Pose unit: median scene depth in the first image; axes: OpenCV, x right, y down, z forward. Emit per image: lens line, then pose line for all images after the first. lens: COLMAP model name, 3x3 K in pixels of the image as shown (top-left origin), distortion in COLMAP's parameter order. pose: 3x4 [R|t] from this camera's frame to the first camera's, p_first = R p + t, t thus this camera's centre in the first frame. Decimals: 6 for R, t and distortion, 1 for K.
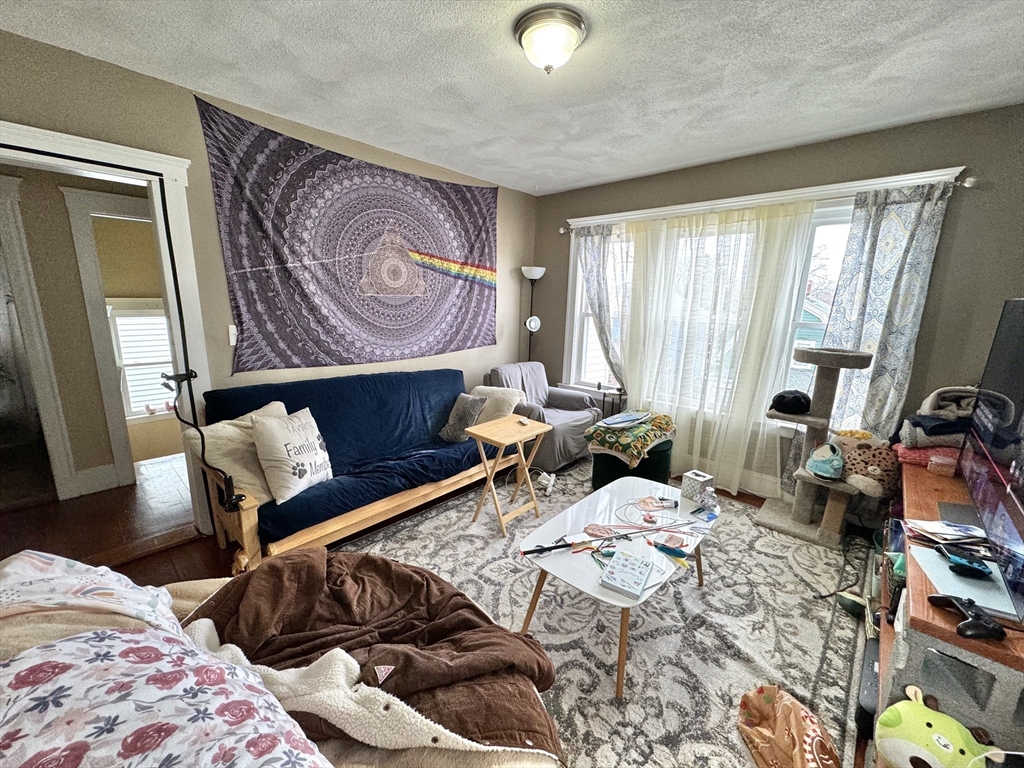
lens RADIAL K [[405.9, 0, 512.0], [0, 405.9, 384.0], [0, 0, 1]] dist [-0.001960, -0.000225]
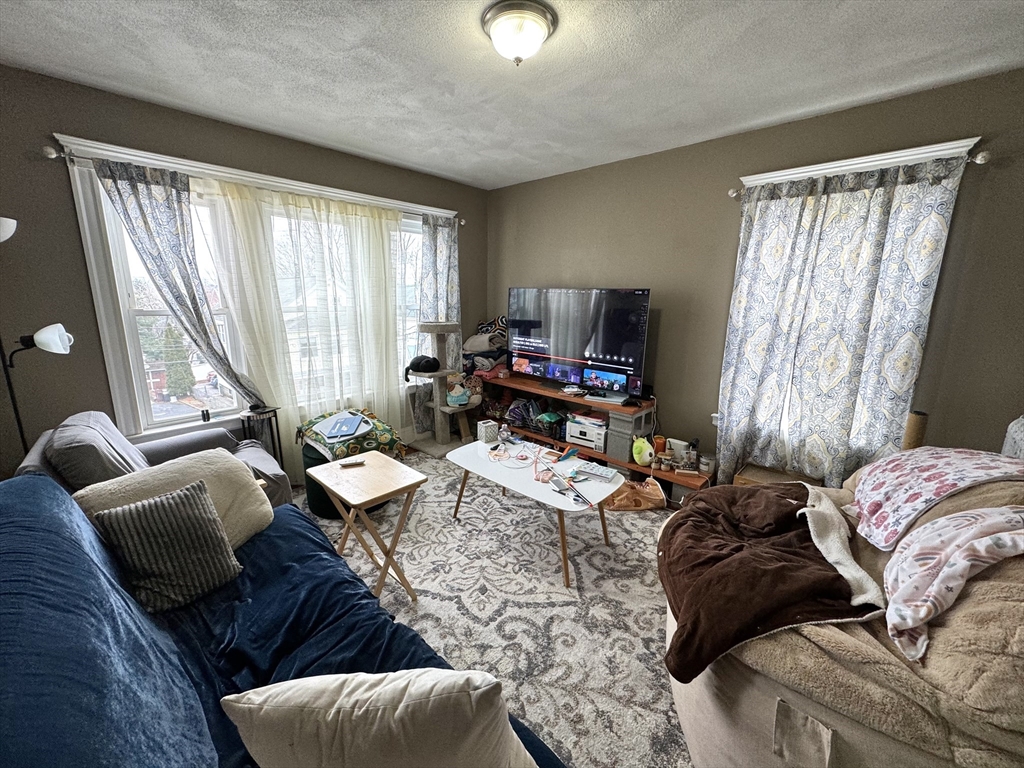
lens RADIAL K [[405.9, 0, 512.0], [0, 405.9, 384.0], [0, 0, 1]] dist [-0.001960, -0.000225]
pose [[0.000674, -0.239022, 0.971014, -0.645602], [0.197674, 0.951886, 0.234176, -0.153744], [-0.980268, 0.191786, 0.047890, 0.674963]]
